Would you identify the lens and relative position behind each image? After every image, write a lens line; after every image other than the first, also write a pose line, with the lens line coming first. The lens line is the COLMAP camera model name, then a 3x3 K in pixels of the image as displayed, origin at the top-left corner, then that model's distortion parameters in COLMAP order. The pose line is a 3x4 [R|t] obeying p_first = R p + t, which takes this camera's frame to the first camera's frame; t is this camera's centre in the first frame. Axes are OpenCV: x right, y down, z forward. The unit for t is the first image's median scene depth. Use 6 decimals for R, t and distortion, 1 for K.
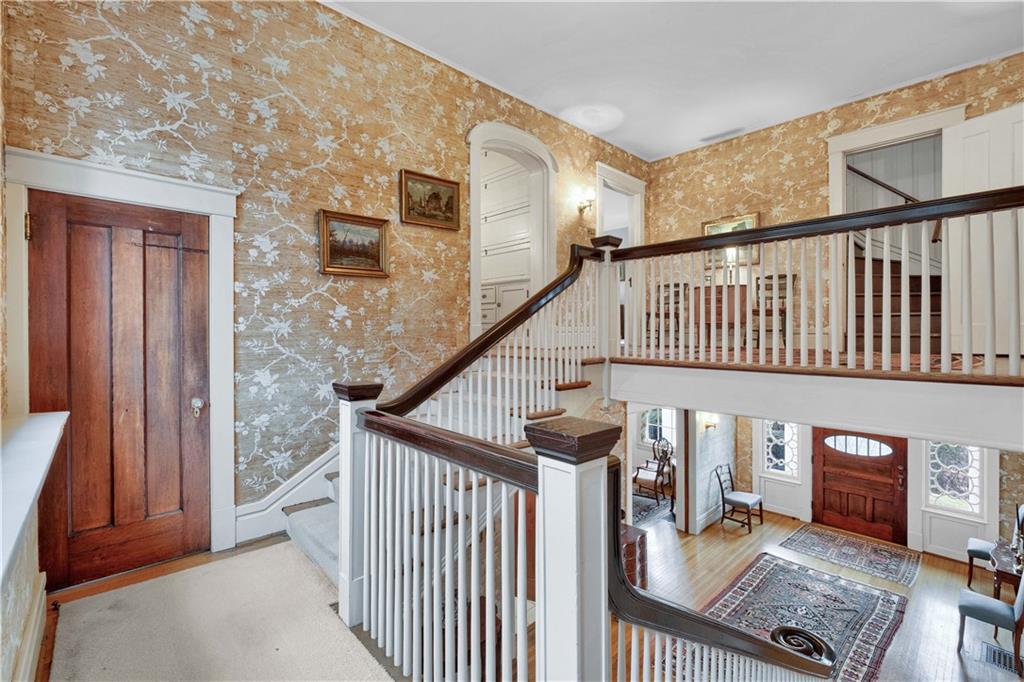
lens RADIAL K [[449.4, 0, 517.4], [0, 449.4, 337.5], [0, 0, 1]] dist [-0.001847, -0.000607]
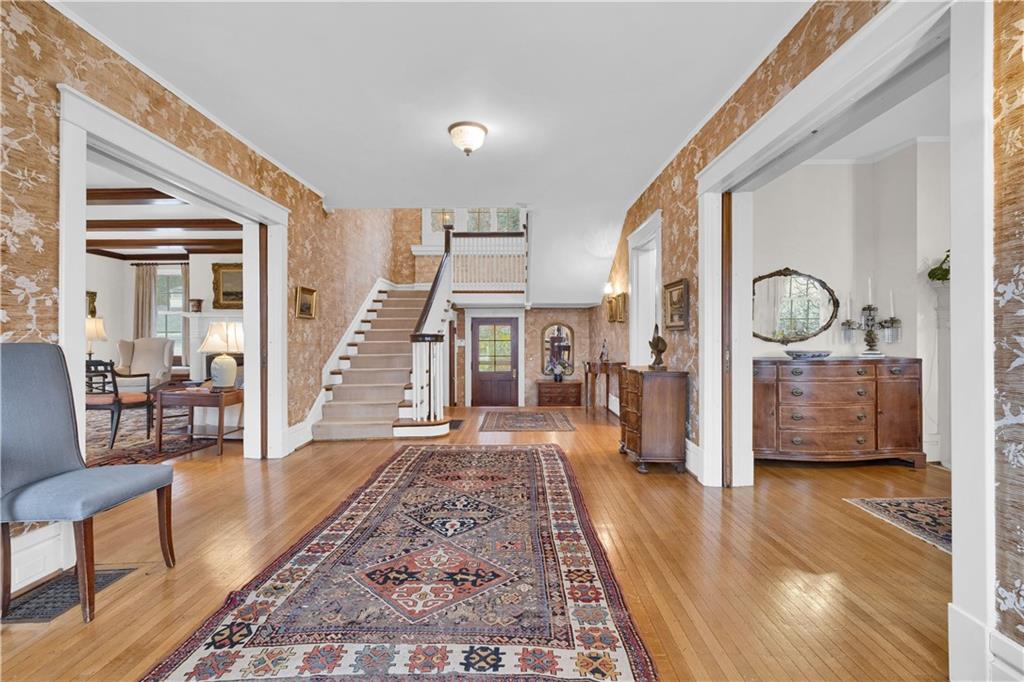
lens RADIAL K [[449.4, 0, 510.2], [0, 449.4, 345.1], [0, 0, 1]] dist [-0.001847, -0.000607]
pose [[-0.702430, 0.018324, -0.711517, 0.687724], [0.008157, 0.999810, 0.017695, 0.293073], [0.711706, 0.006626, -0.702446, 1.020481]]
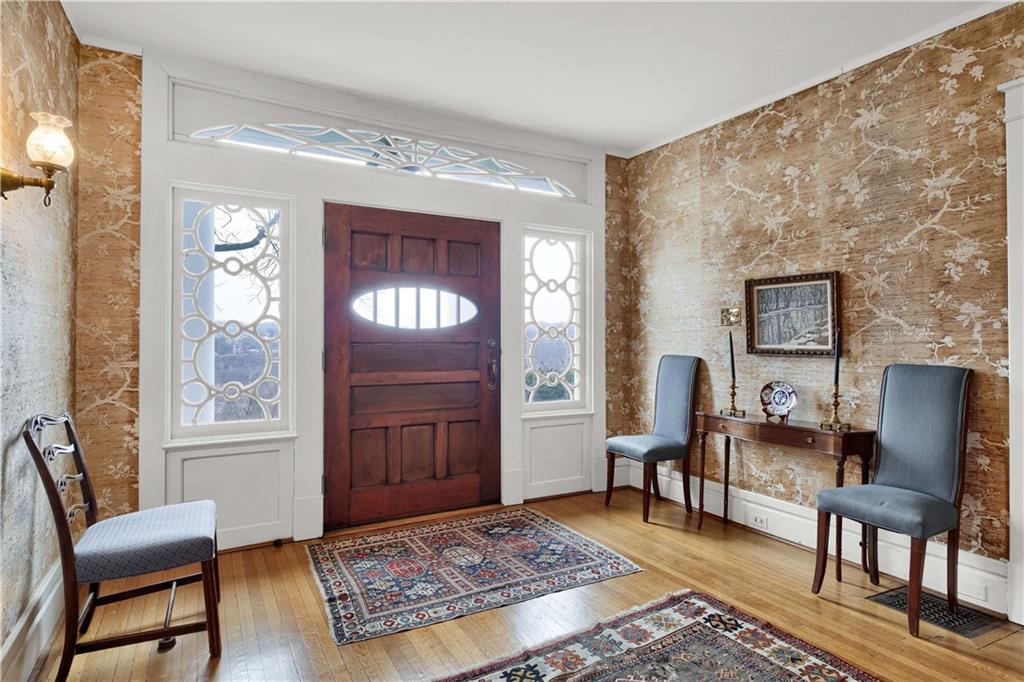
lens RADIAL K [[544.1, 0, 513.1], [0, 544.1, 334.8], [0, 0, 1]] dist [-0.017116, -0.000642]
pose [[0.218899, 0.019099, 0.975561, 0.278511], [0.003959, 0.999783, -0.020462, 0.278836], [-0.975740, 0.008341, 0.218776, 0.807030]]
